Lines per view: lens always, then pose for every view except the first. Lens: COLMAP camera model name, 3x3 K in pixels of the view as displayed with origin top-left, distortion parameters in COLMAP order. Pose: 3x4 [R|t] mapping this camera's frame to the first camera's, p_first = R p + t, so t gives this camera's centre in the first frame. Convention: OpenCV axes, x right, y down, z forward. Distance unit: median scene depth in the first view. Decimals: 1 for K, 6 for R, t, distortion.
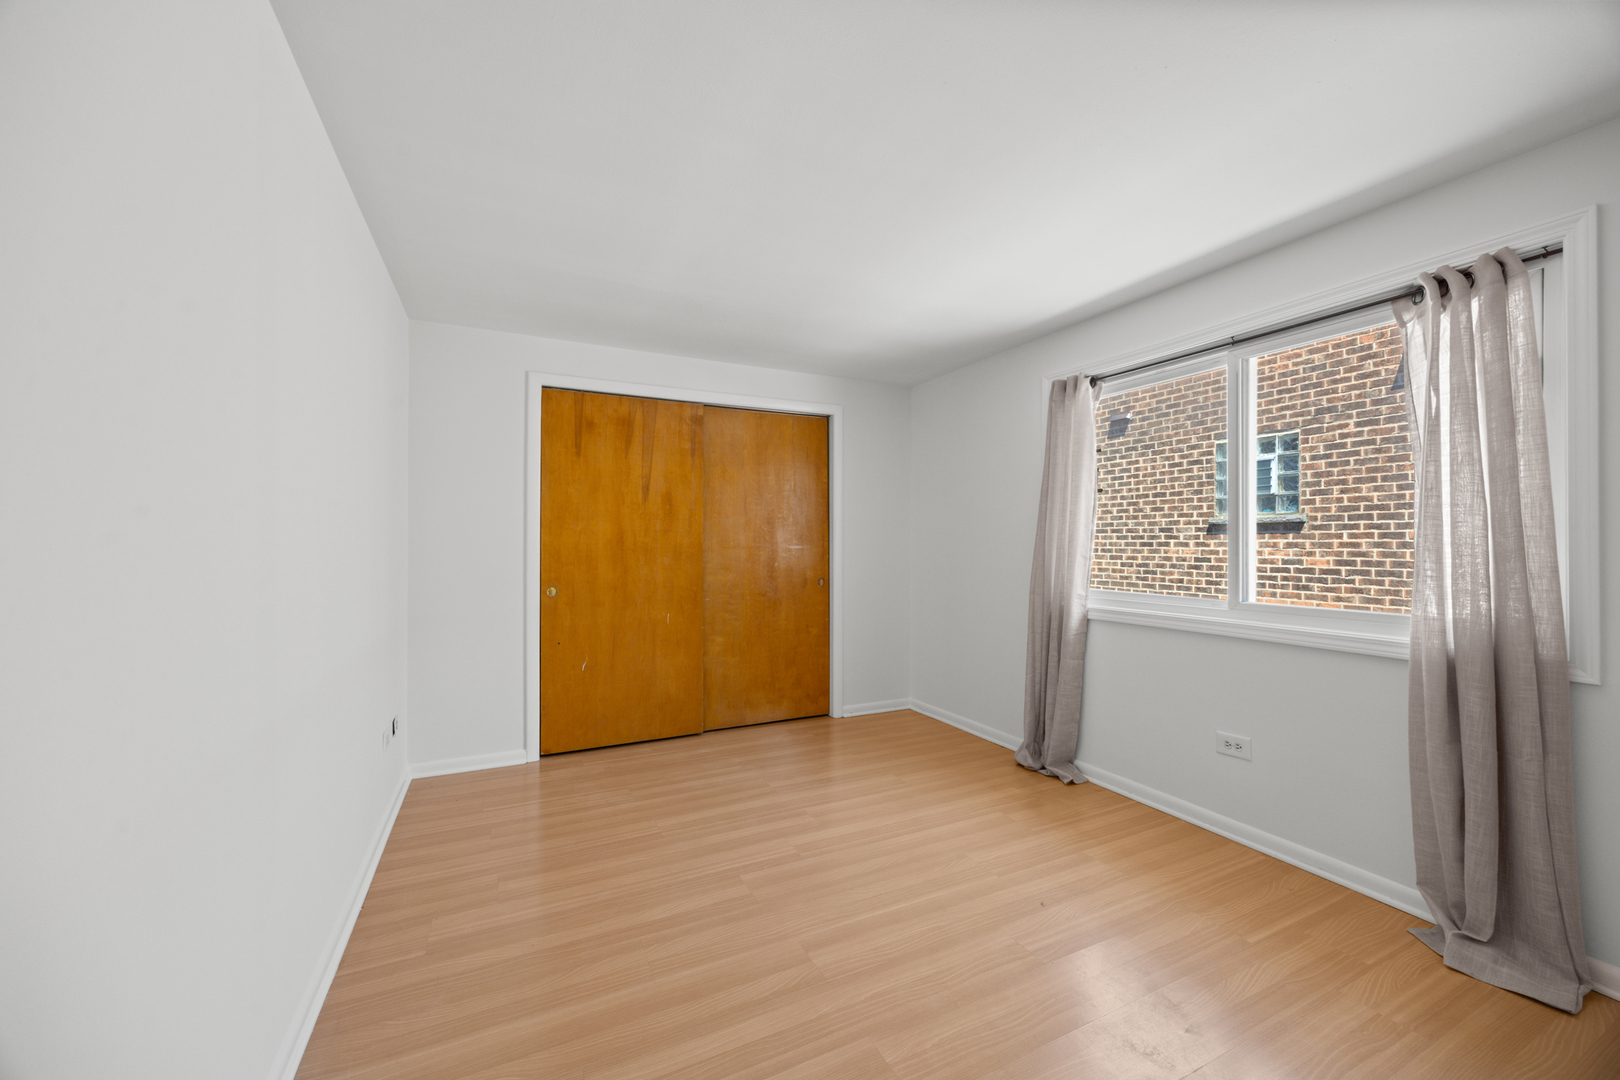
lens RADIAL K [[623.3, 0, 810.0], [0, 623.3, 540.0], [0, 0, 1]] dist [0.000062, 0.000146]
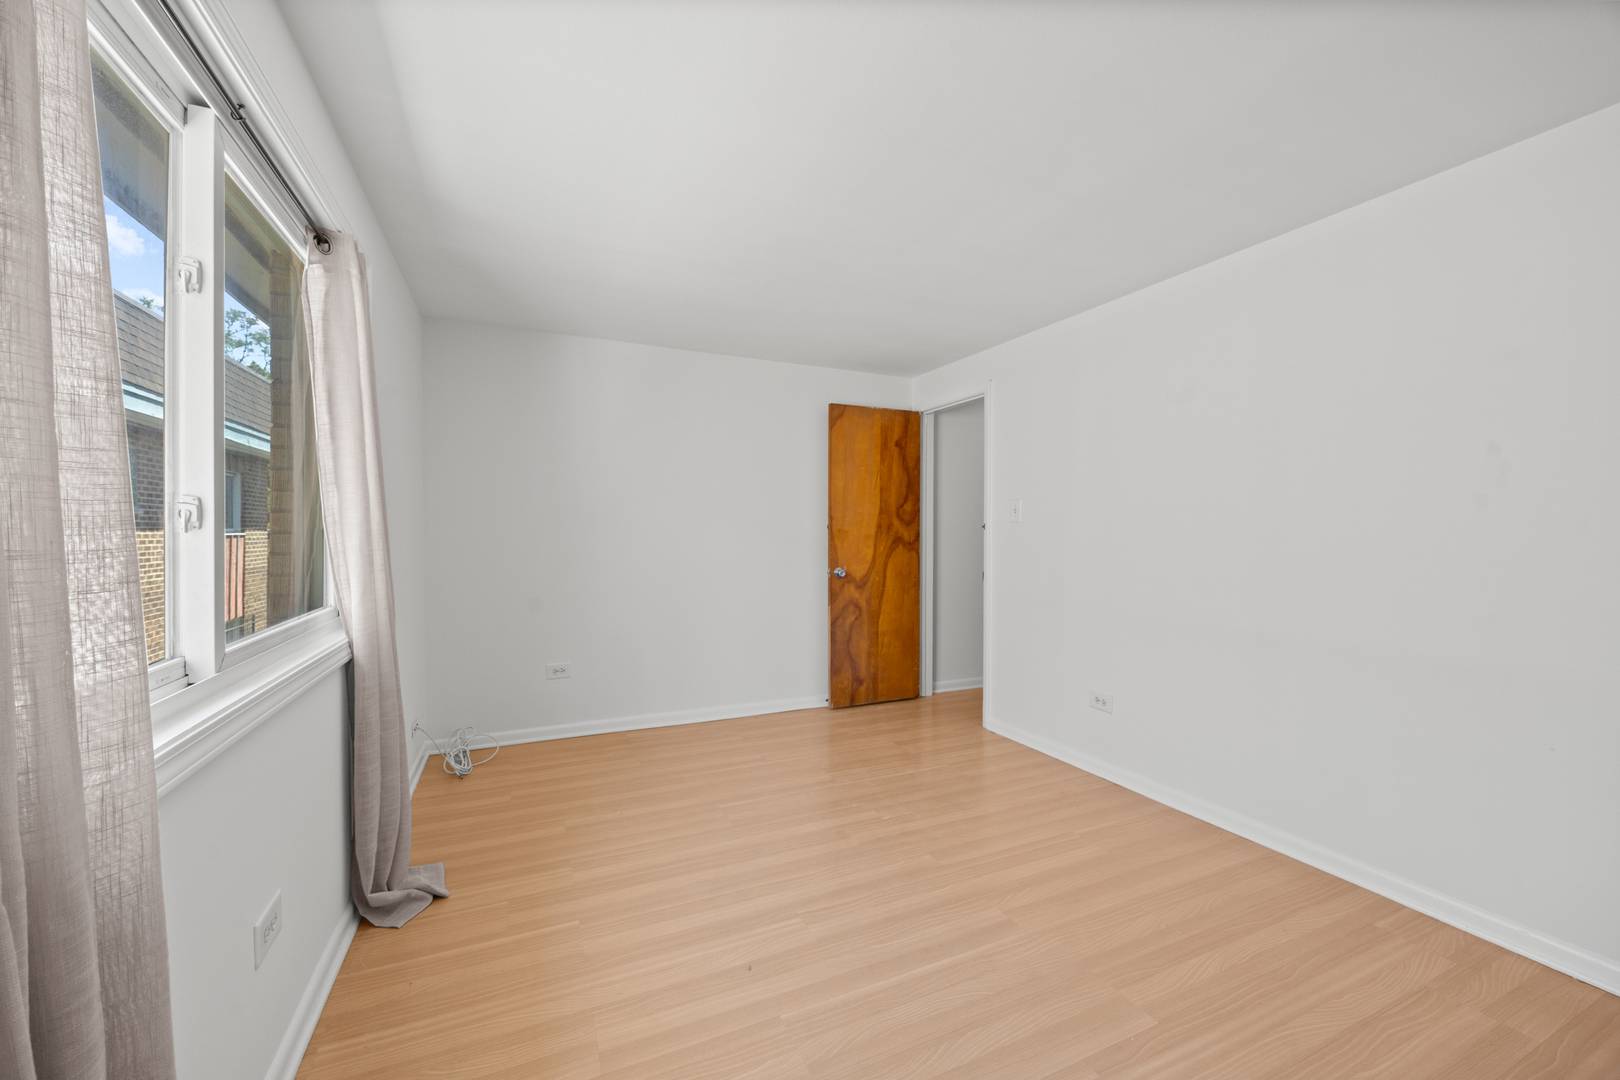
lens RADIAL K [[623.3, 0, 810.0], [0, 623.3, 540.0], [0, 0, 1]] dist [0.000062, 0.000146]
pose [[-0.999502, -0.012253, 0.029075, 0.288692], [-0.012223, 0.999925, 0.001177, 0.012219], [-0.029087, 0.000821, -0.999577, 1.913278]]
